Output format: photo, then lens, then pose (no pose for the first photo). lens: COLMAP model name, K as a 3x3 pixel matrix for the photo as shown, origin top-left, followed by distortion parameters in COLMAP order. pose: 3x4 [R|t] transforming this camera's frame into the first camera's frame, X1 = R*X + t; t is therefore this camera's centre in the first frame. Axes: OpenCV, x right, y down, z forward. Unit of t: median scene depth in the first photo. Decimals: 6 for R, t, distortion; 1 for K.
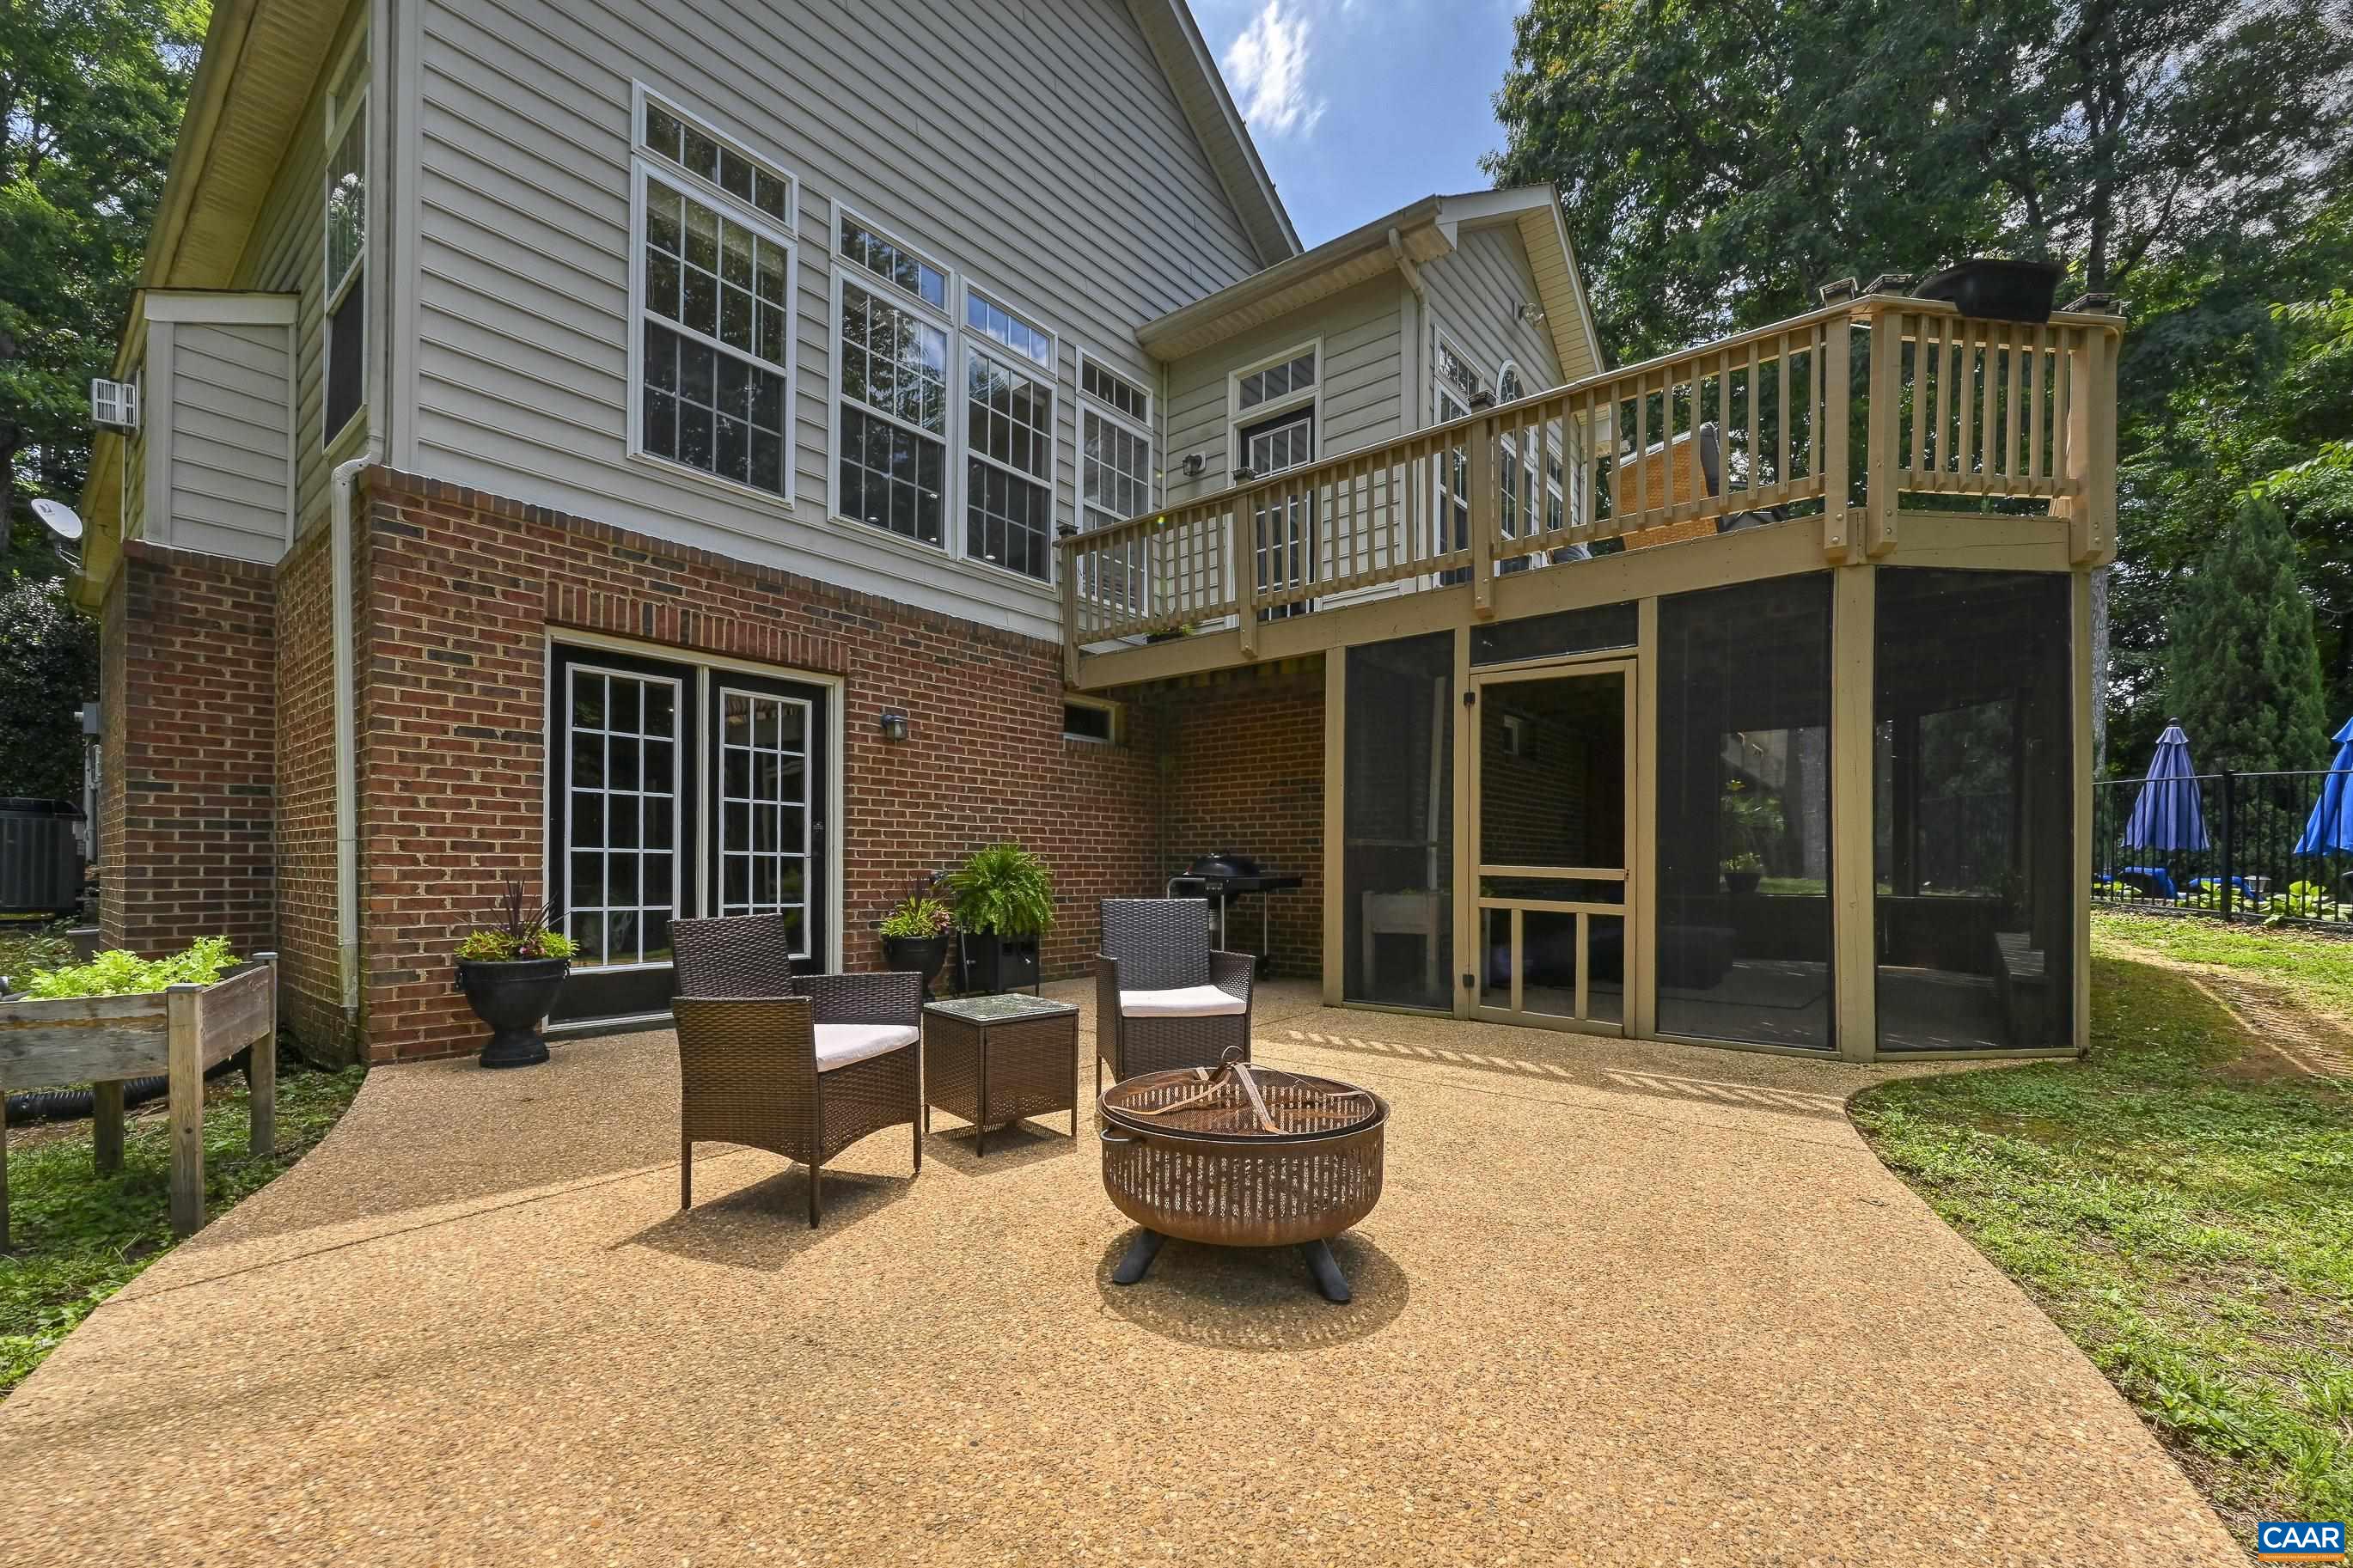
lens RADIAL K [[939.4, 0, 1176.8], [0, 939.4, 866.2], [0, 0, 1]] dist [-0.003035, -0.000194]
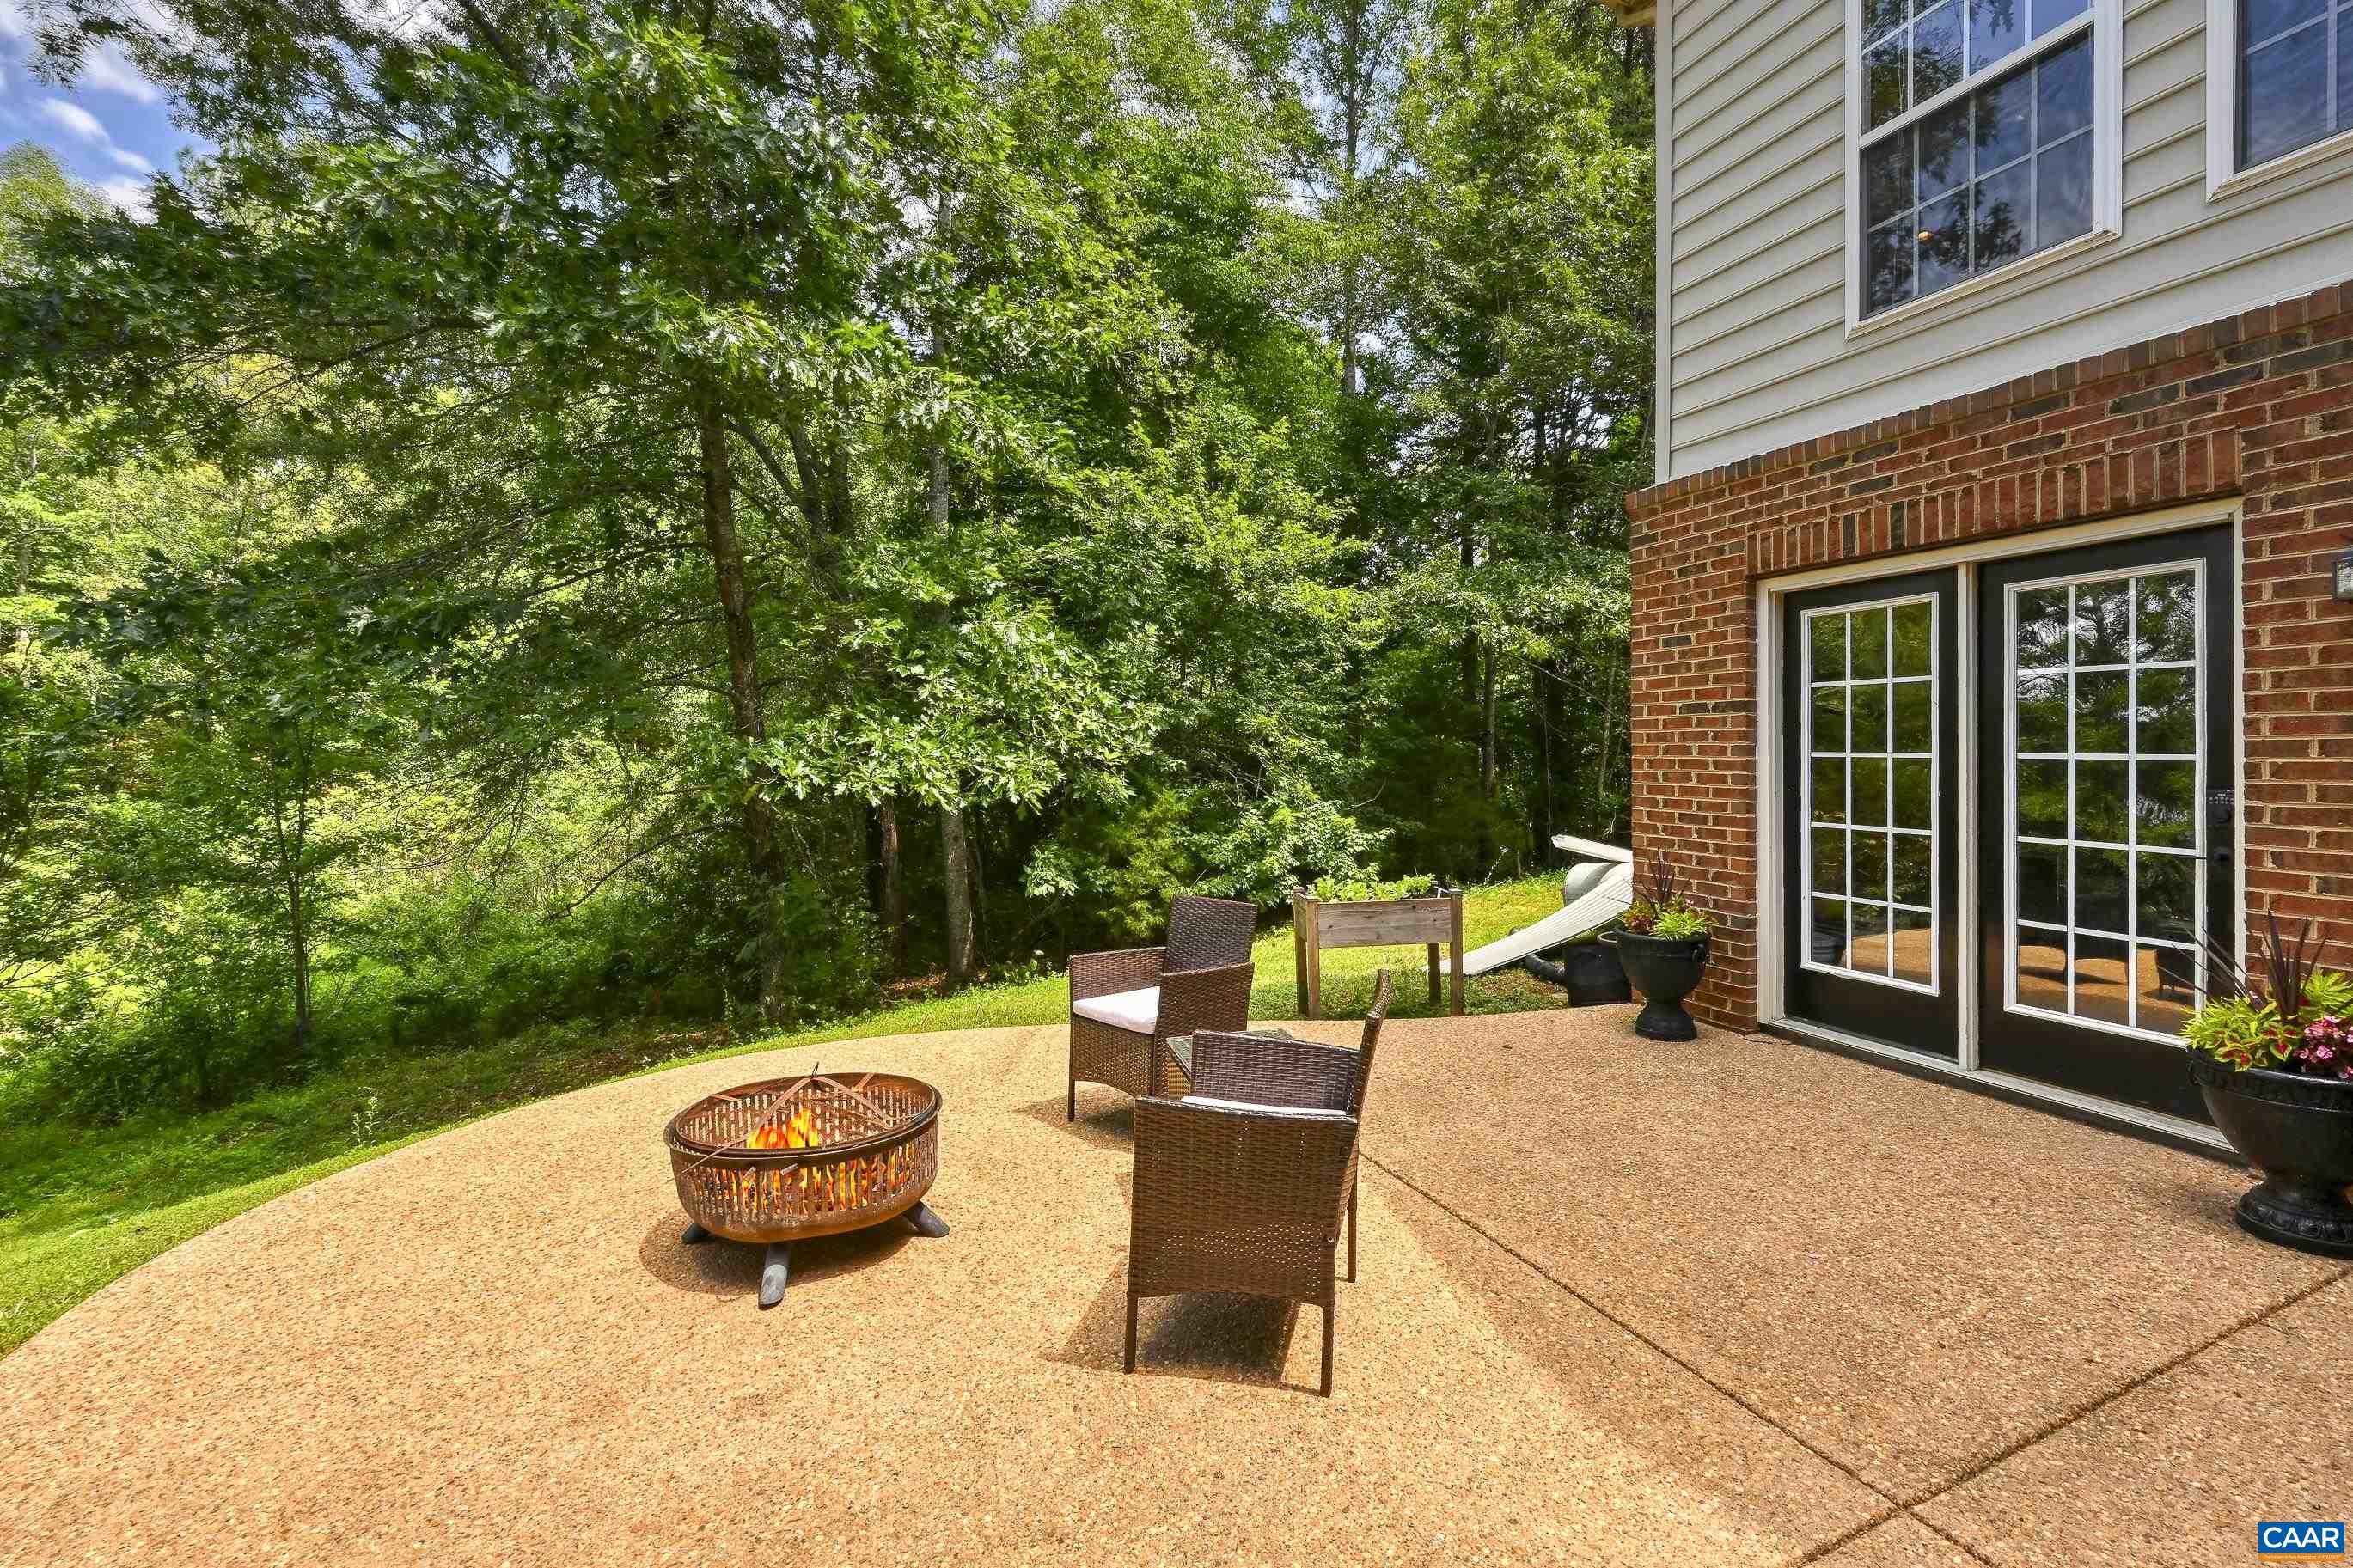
lens RADIAL K [[995.7, 0, 1170.7], [0, 995.7, 710.7], [0, 0, 1]] dist [-0.001489, -0.000129]
pose [[-0.473079, -0.033203, -0.880394, 0.400006], [0.012070, 0.998952, -0.044160, -0.079433], [0.880937, -0.031518, -0.472183, 0.816887]]
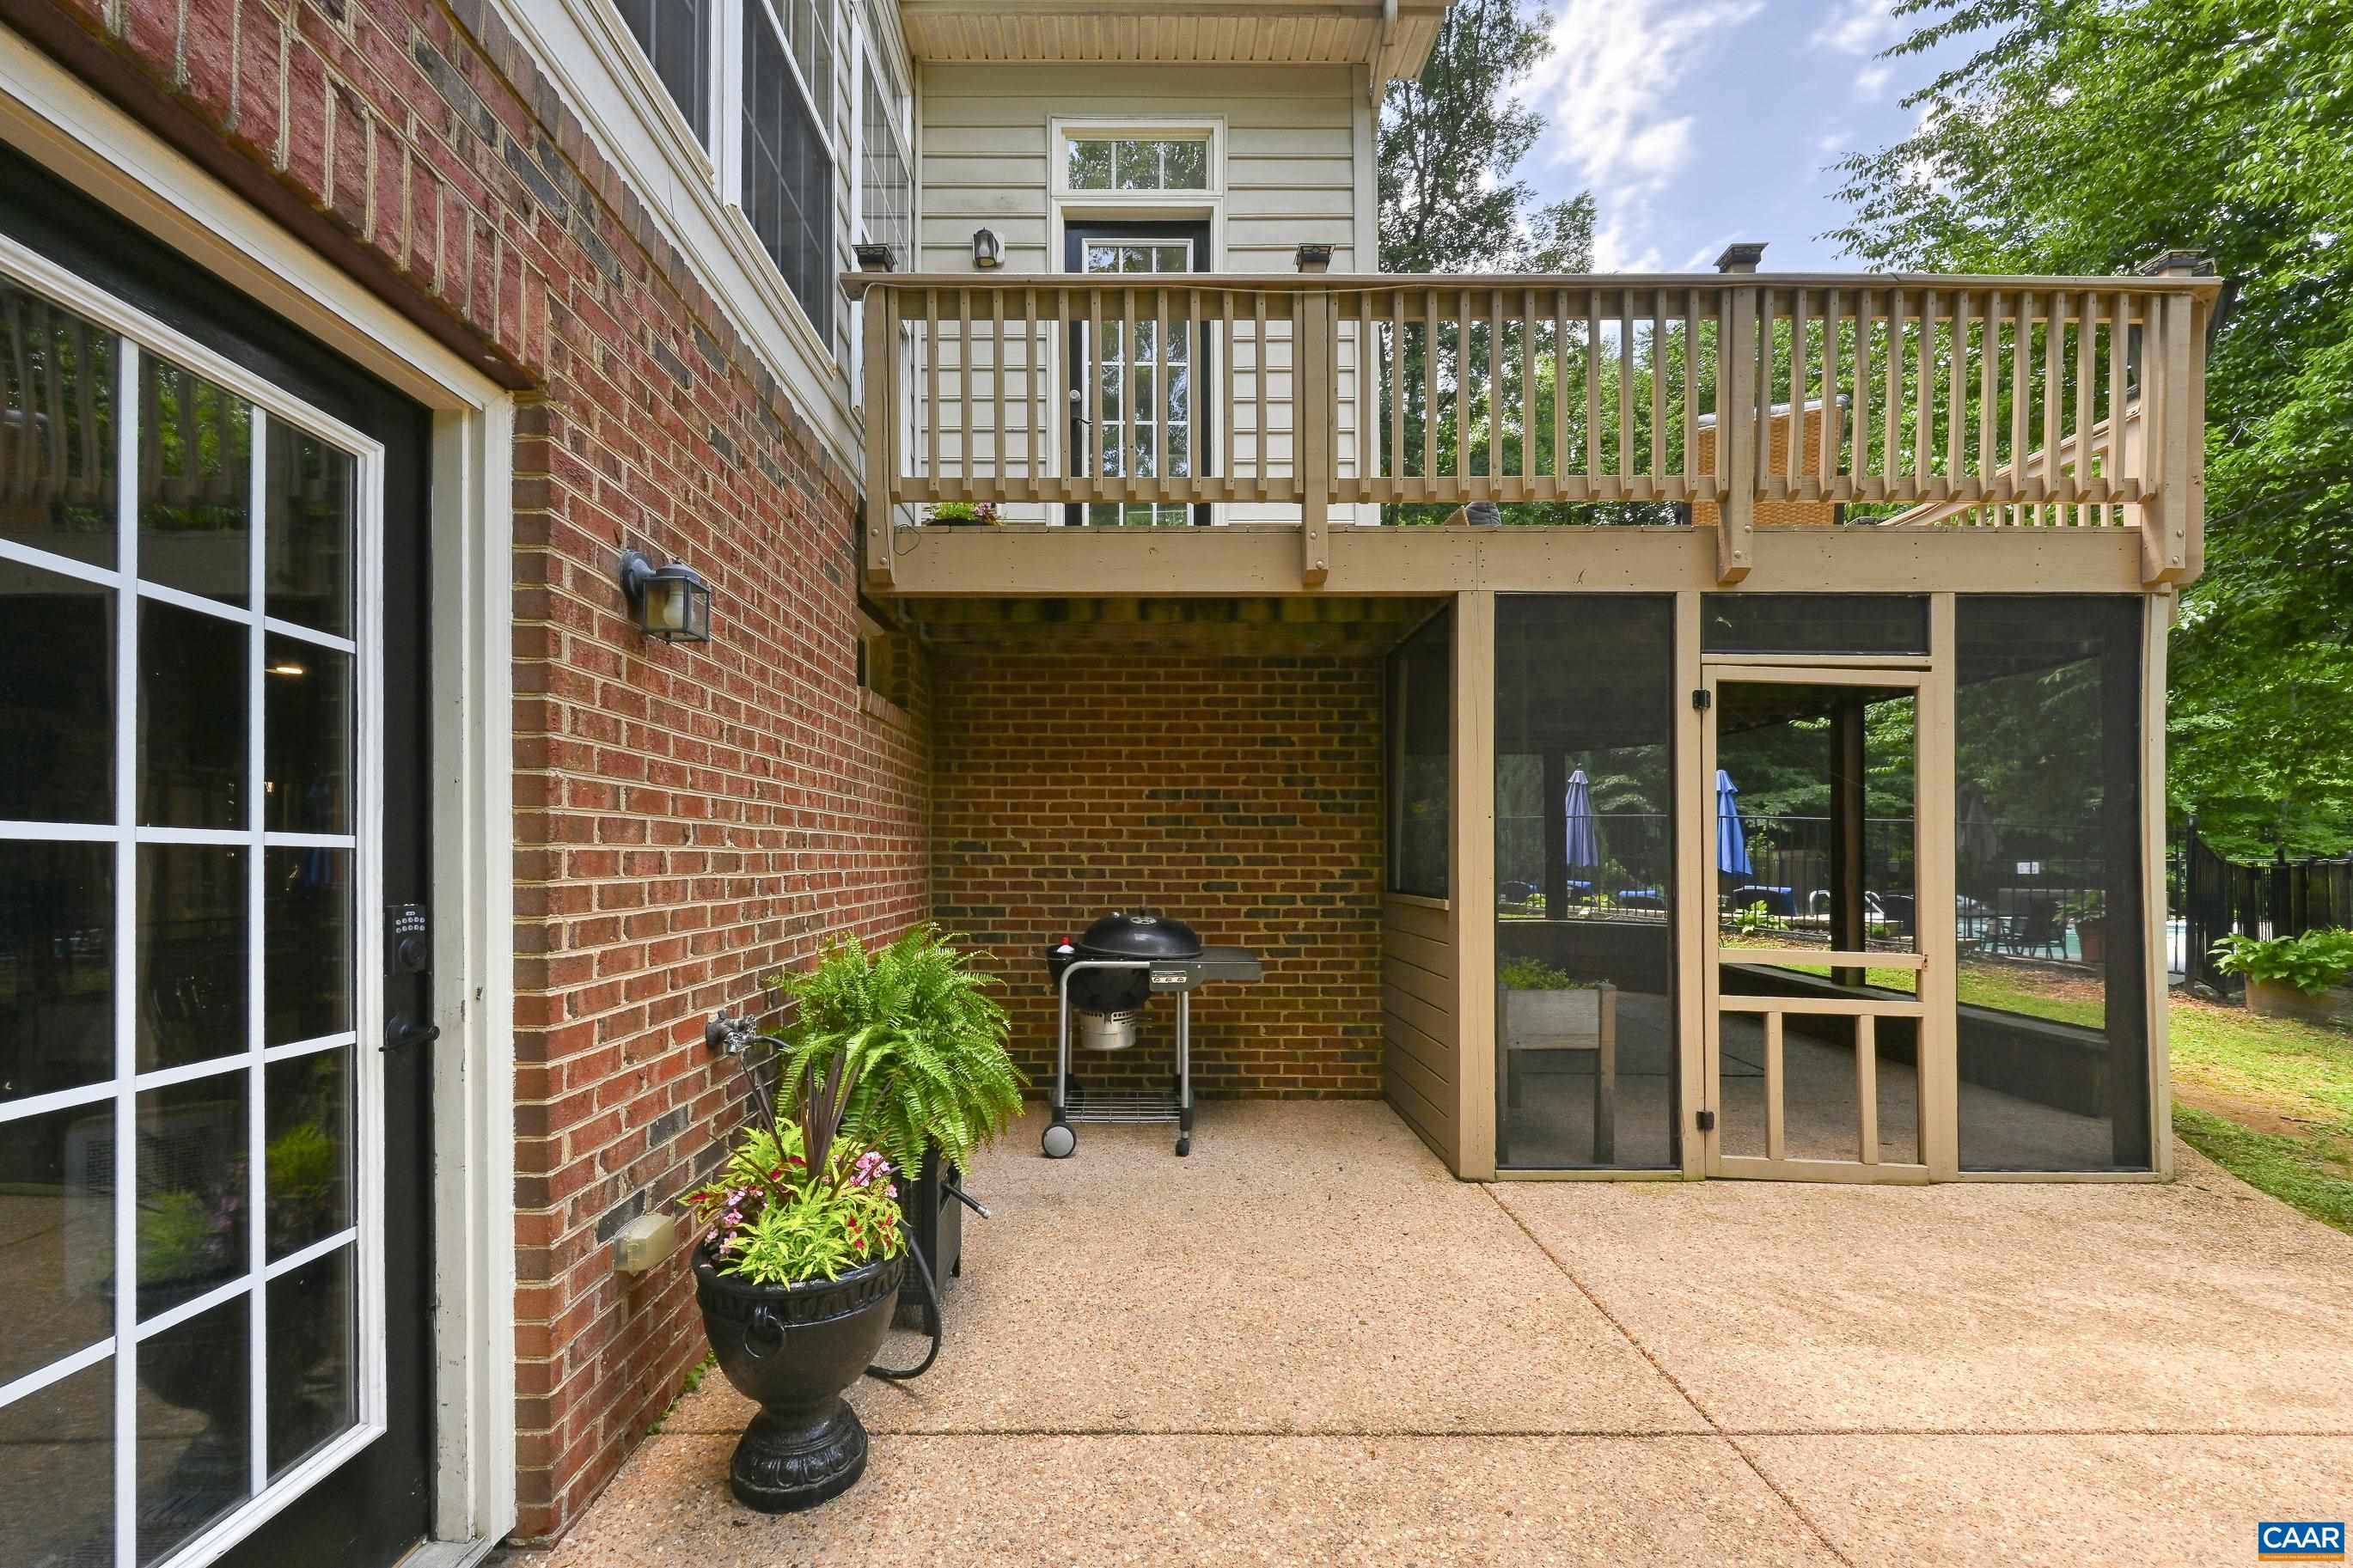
lens RADIAL K [[931.1, 0, 1117.3], [0, 931.1, 850.7], [0, 0, 1]] dist [-0.001162, -0.000101]
pose [[0.784992, 0.001786, 0.619504, -0.420732], [-0.001519, 0.999998, -0.000958, -0.067843], [-0.619505, -0.000189, 0.784993, 0.723807]]
